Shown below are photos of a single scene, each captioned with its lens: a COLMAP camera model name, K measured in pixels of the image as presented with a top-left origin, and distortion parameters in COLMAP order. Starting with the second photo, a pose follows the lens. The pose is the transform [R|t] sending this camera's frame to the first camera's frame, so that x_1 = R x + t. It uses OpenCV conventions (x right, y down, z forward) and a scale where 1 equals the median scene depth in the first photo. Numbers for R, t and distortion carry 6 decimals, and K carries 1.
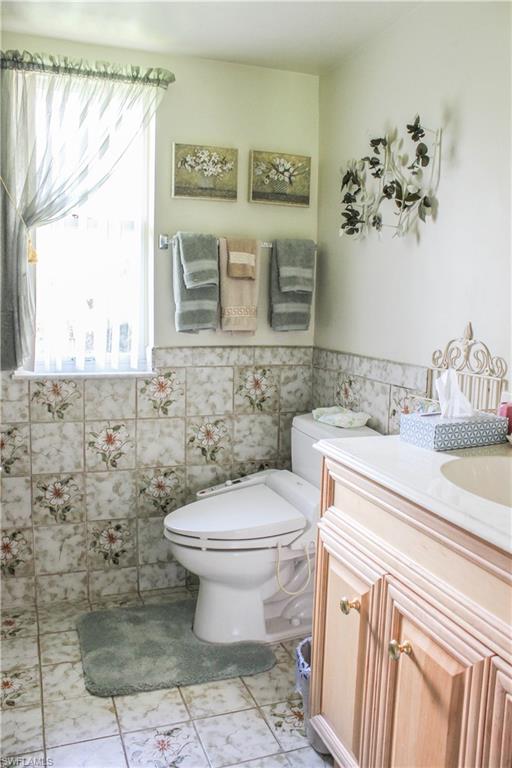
lens RADIAL K [[639.2, 0, 256.0], [0, 639.2, 384.0], [0, 0, 1]] dist [-0.173463, 0.154242]
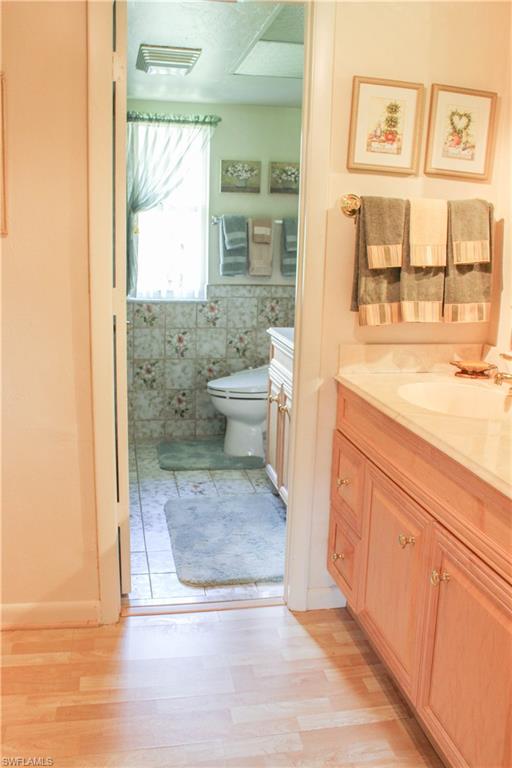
lens RADIAL K [[639.2, 0, 256.0], [0, 639.2, 384.0], [0, 0, 1]] dist [-0.173463, 0.154242]
pose [[0.989582, 0.039551, -0.138434, 0.202794], [-0.027114, 0.995518, 0.090604, 0.046472], [0.141397, -0.085907, 0.986219, -0.633962]]
